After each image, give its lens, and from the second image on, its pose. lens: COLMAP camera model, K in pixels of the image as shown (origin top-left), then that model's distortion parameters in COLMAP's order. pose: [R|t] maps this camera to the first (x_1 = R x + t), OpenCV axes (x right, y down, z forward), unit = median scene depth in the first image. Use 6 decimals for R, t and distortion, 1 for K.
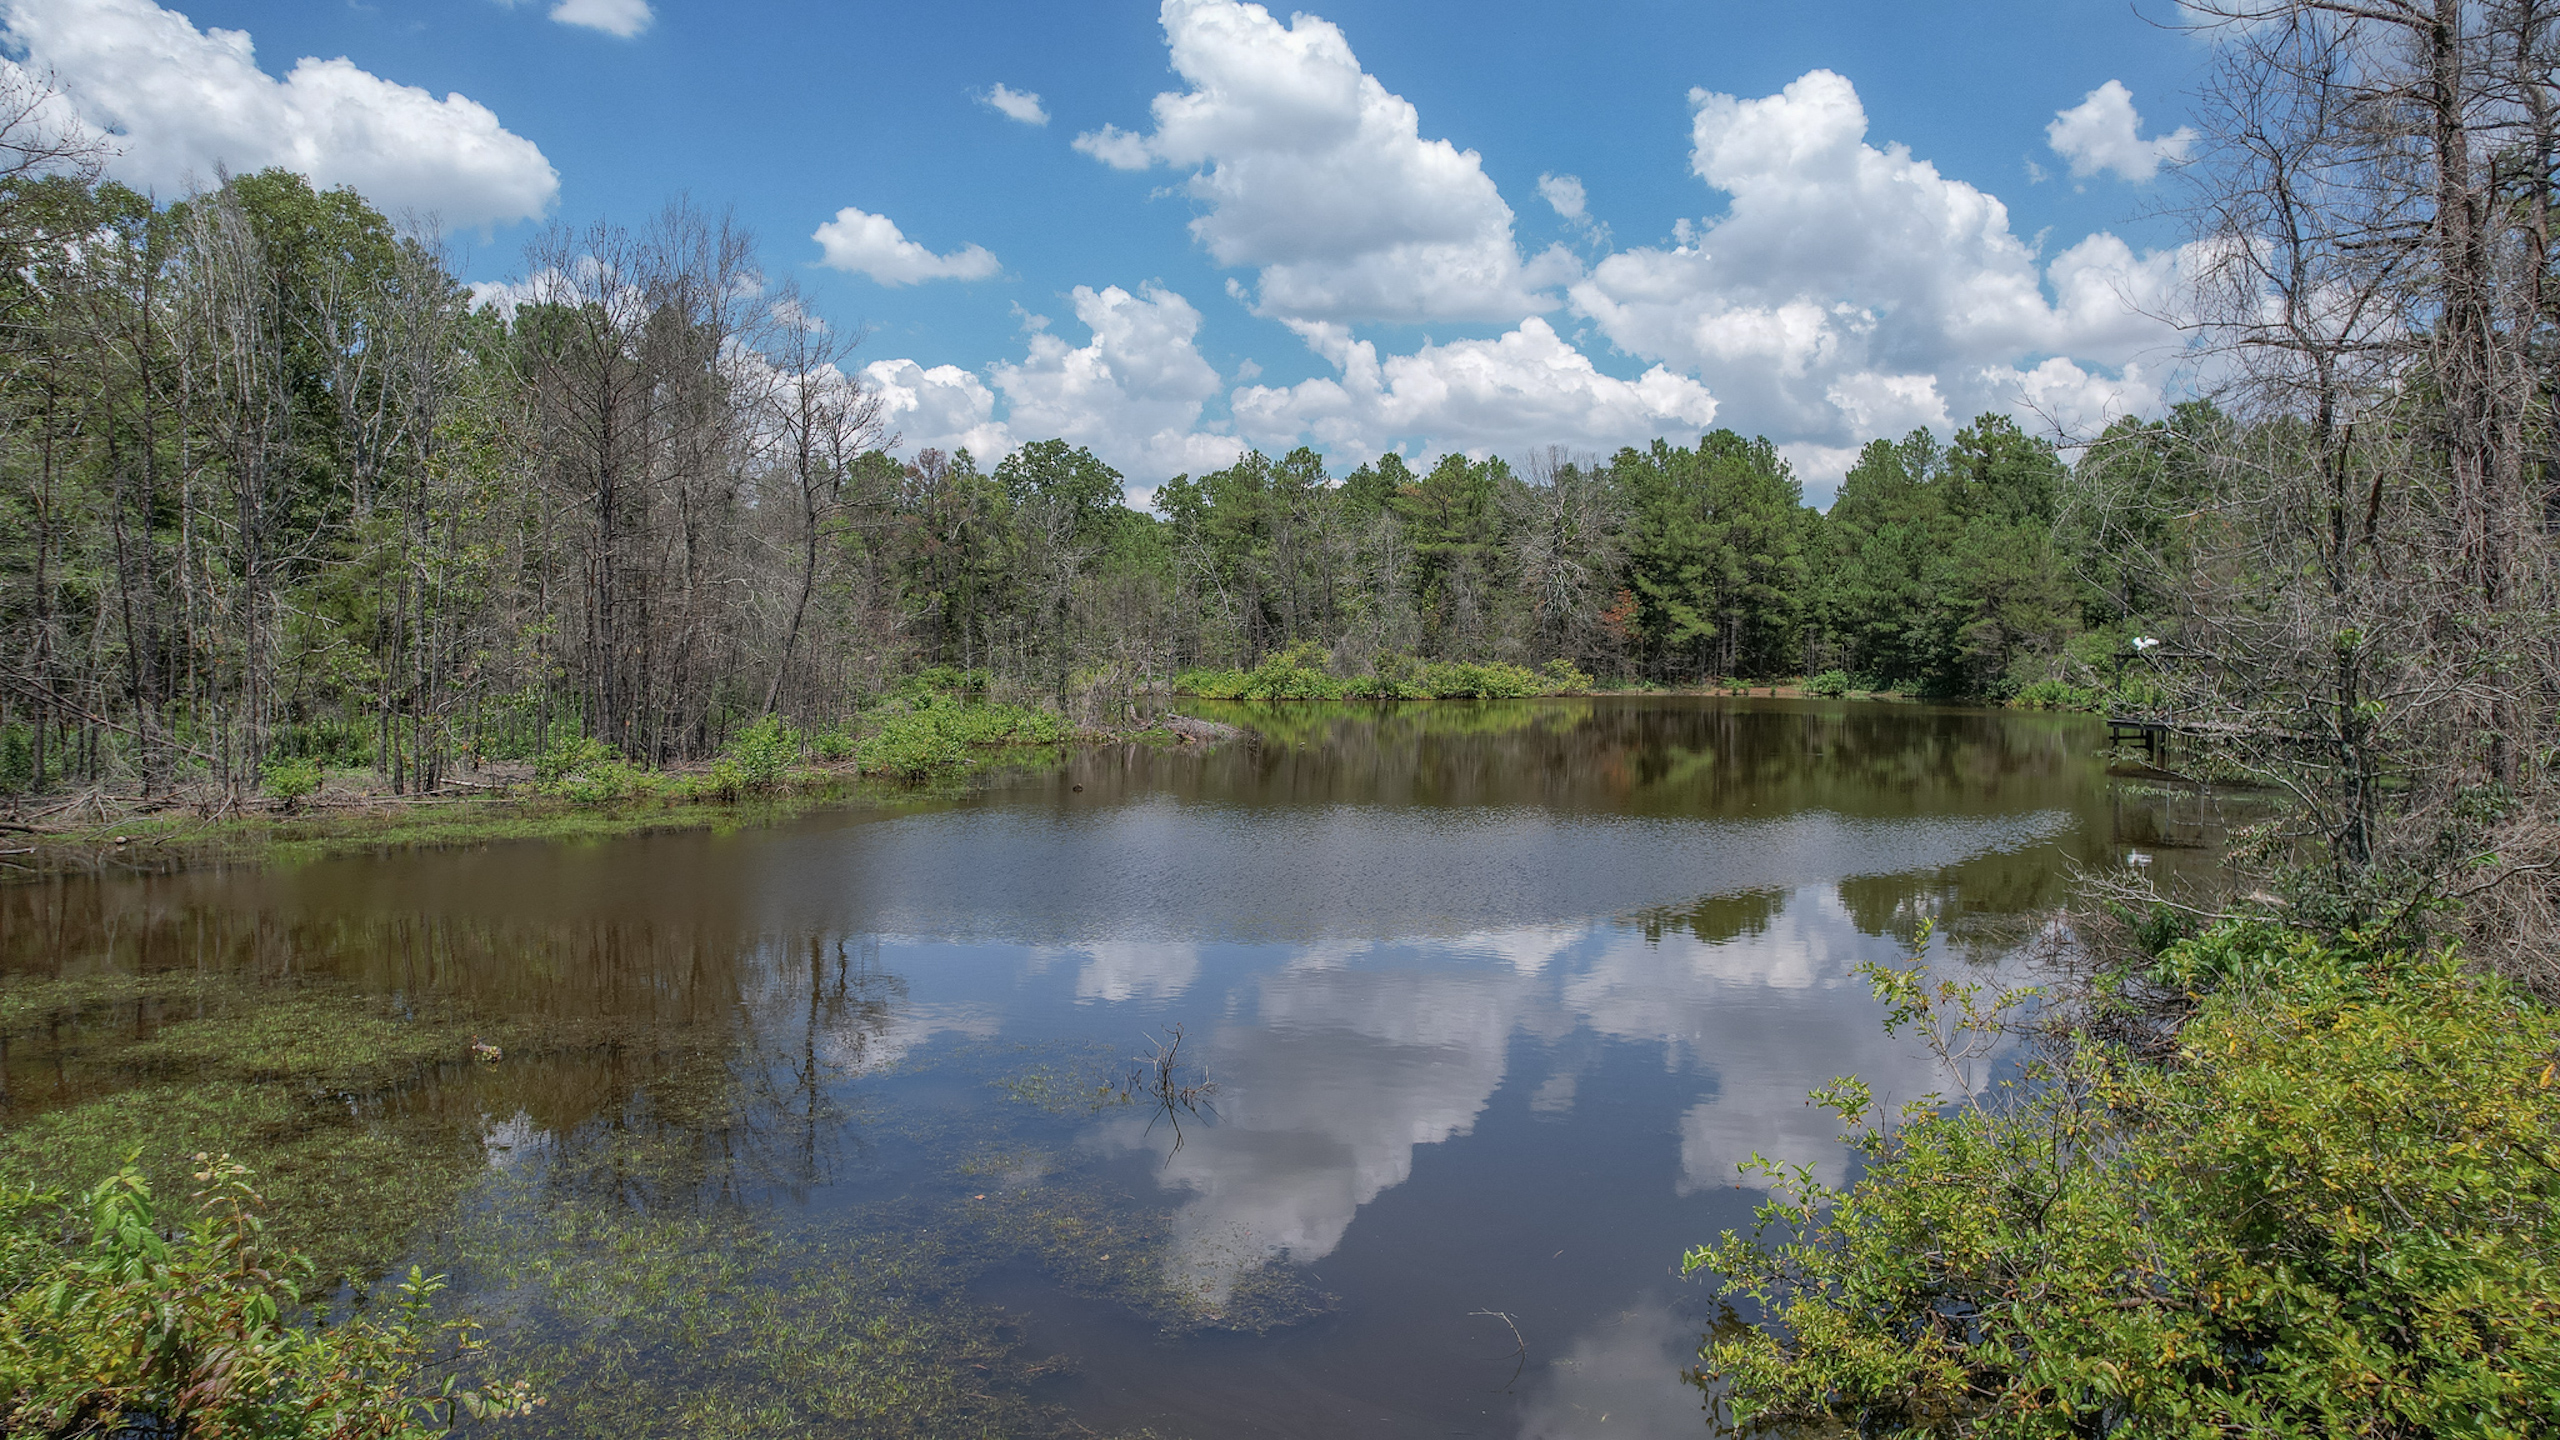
lens RADIAL K [[1717.1, 0, 1280.0], [0, 1717.1, 720.0], [0, 0, 1]] dist [-0.023264, -0.000006]
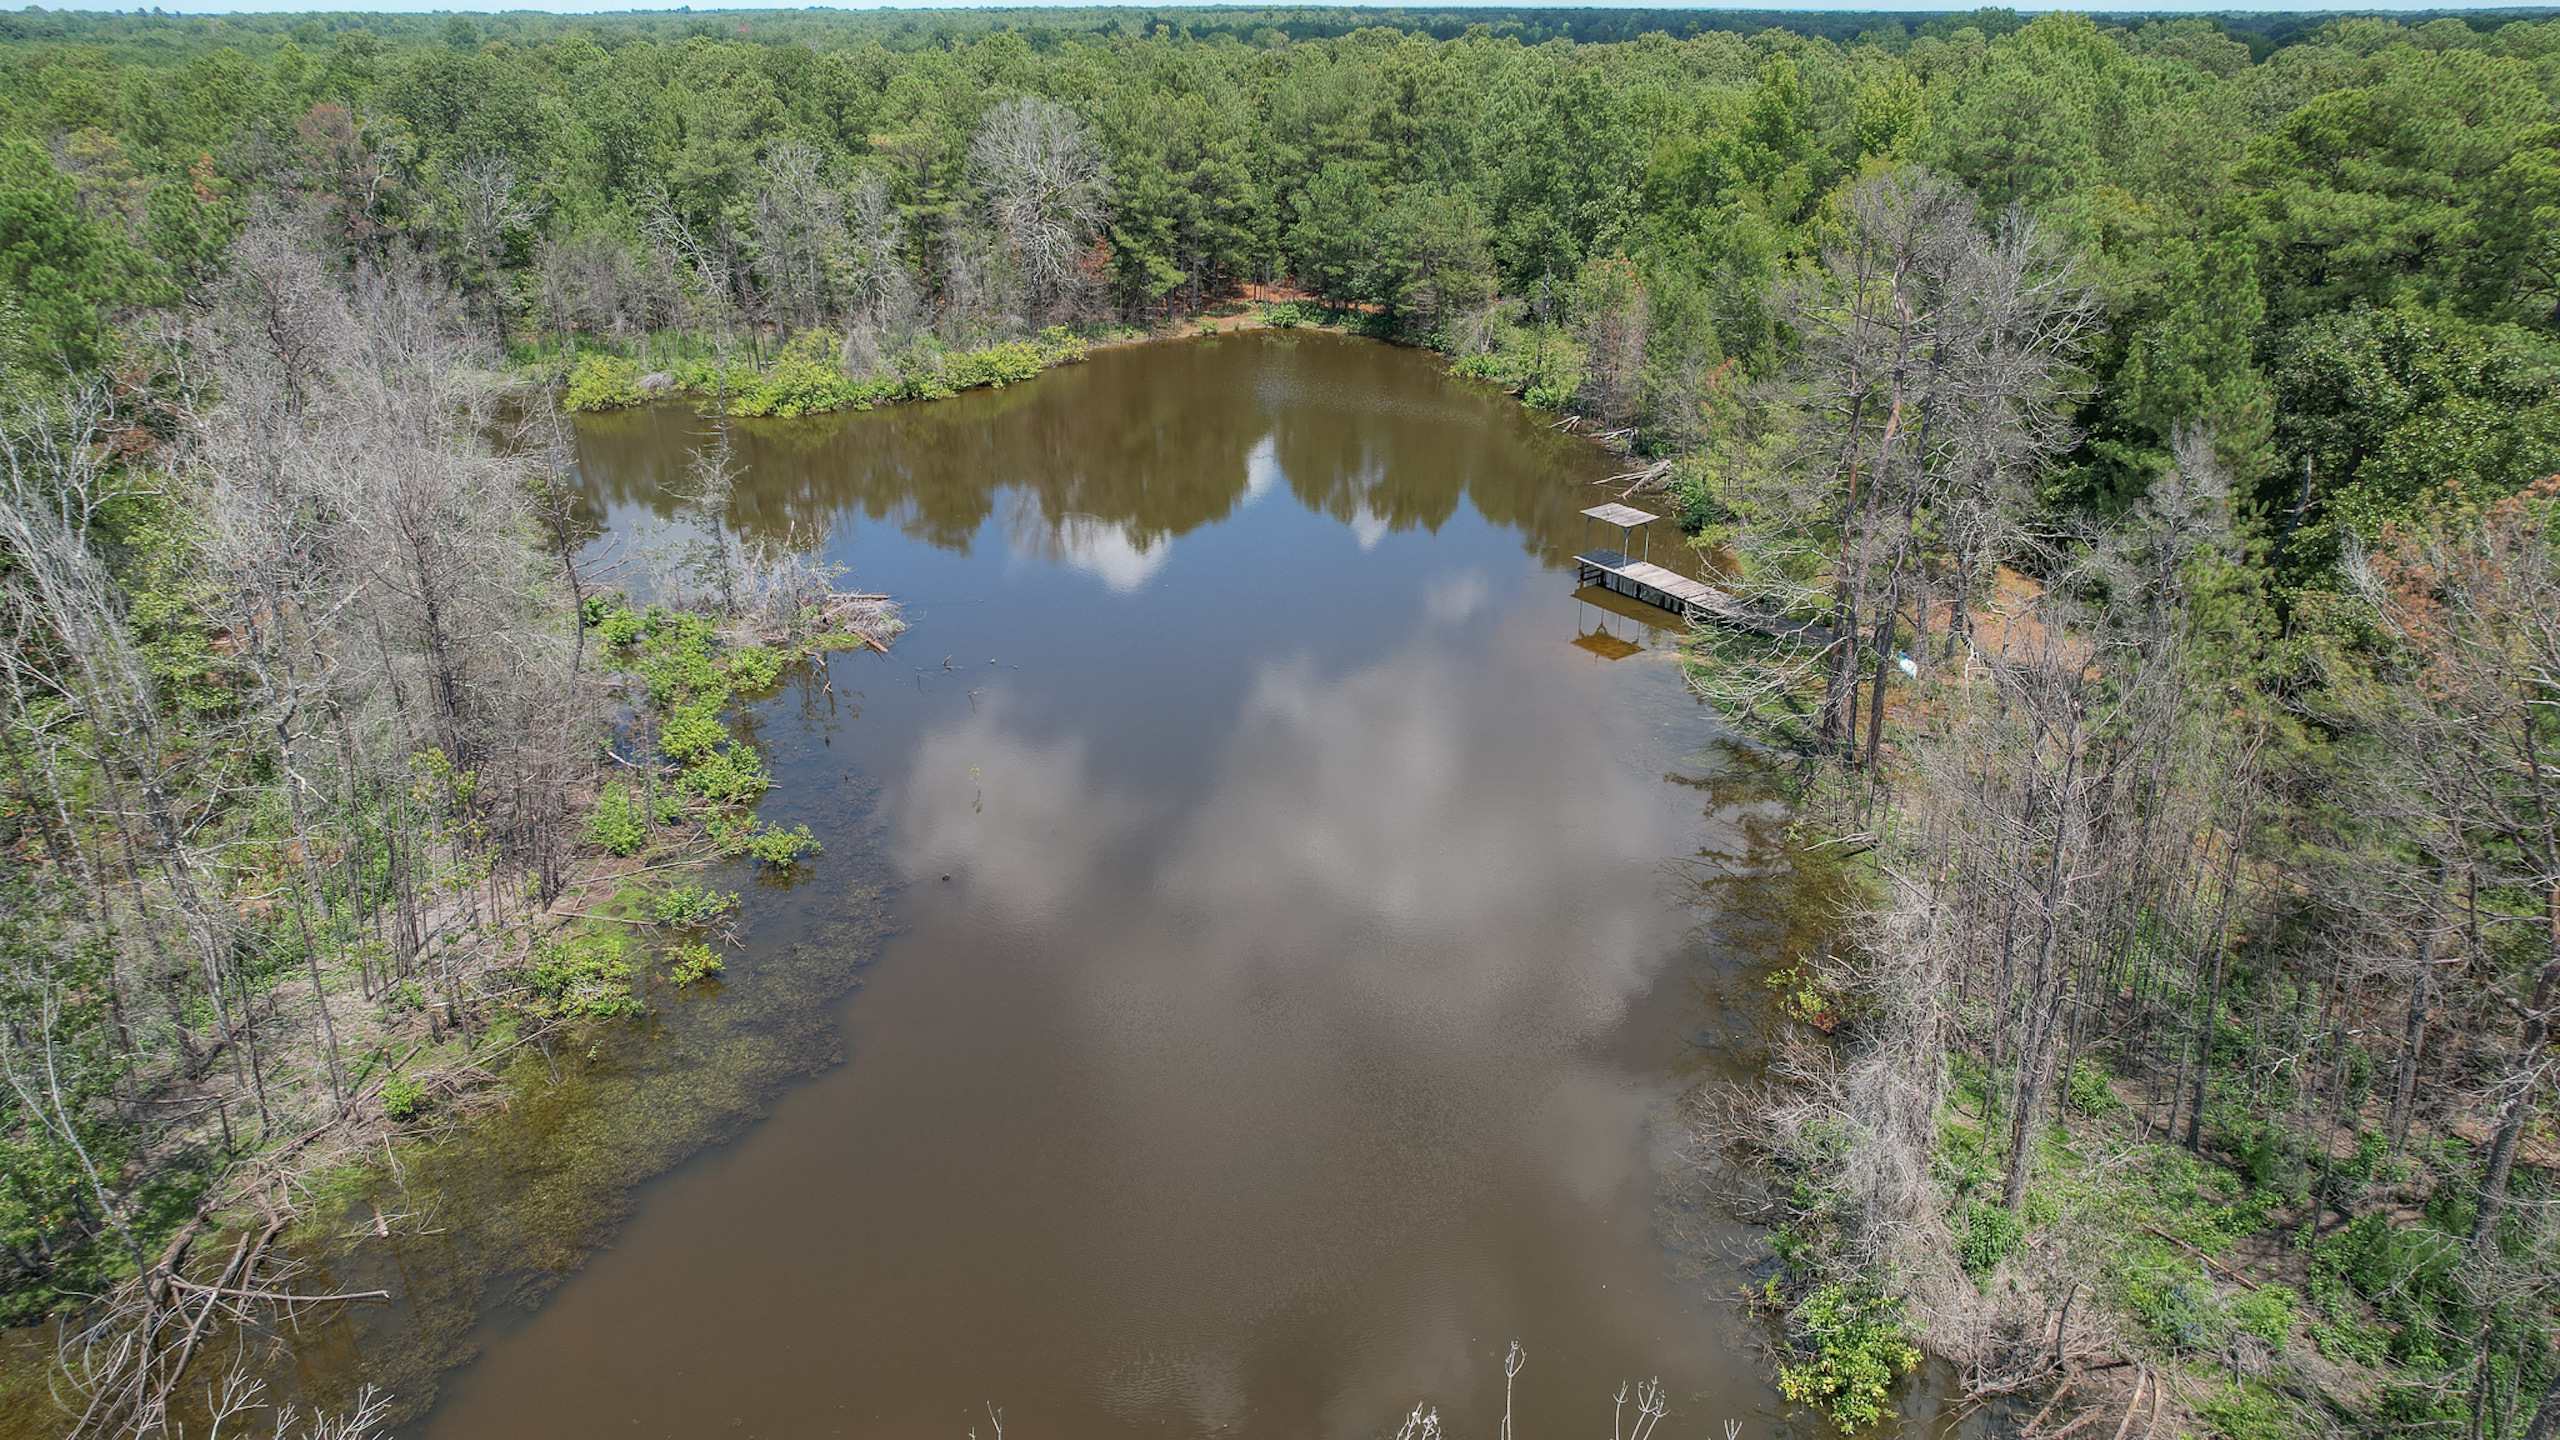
lens RADIAL K [[1717.1, 0, 1280.0], [0, 1717.1, 720.0], [0, 0, 1]] dist [-0.023264, -0.000006]
pose [[0.929303, -0.149254, 0.337815, -0.092356], [0.018528, 0.932389, 0.360981, -0.167525], [-0.368853, -0.329202, 0.869238, -0.055301]]
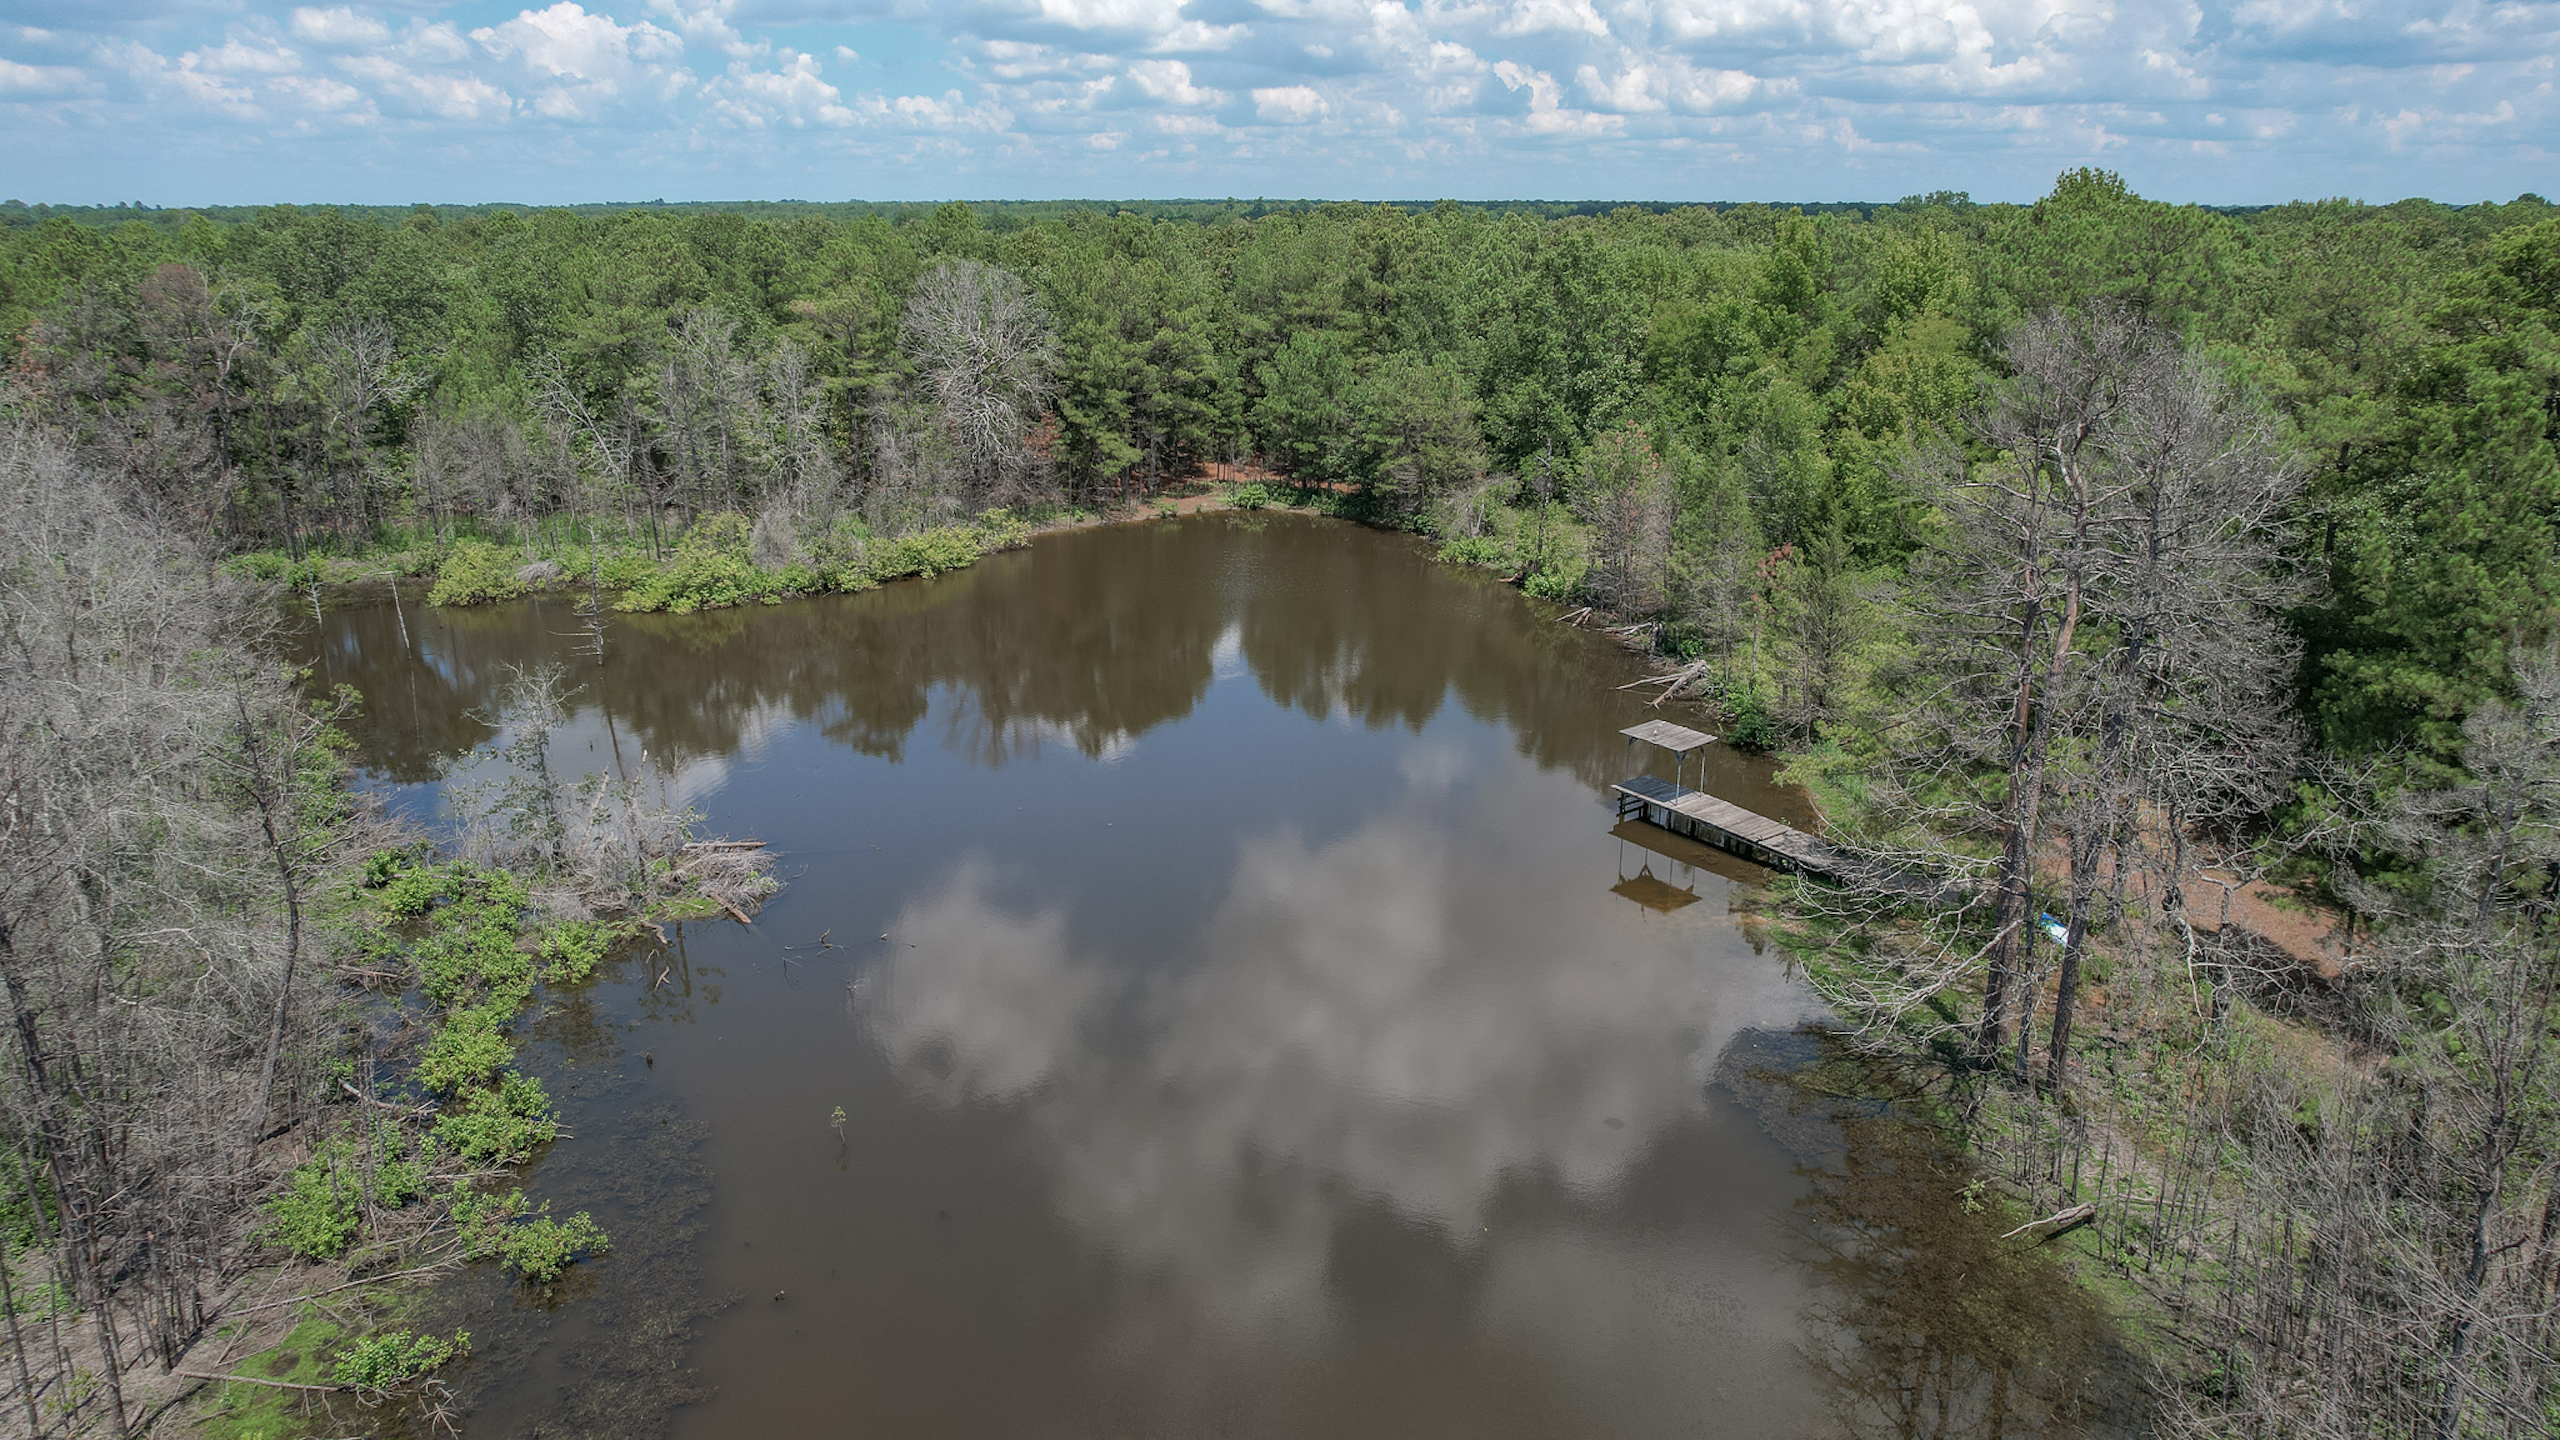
lens RADIAL K [[1715.4, 0, 1280.0], [0, 1715.4, 720.0], [0, 0, 1]] dist [-0.003947, -0.000828]
pose [[0.920754, -0.120551, 0.371053, -0.053408], [0.019249, 0.963944, 0.265407, -0.152648], [-0.389670, -0.237232, 0.889875, 0.049966]]
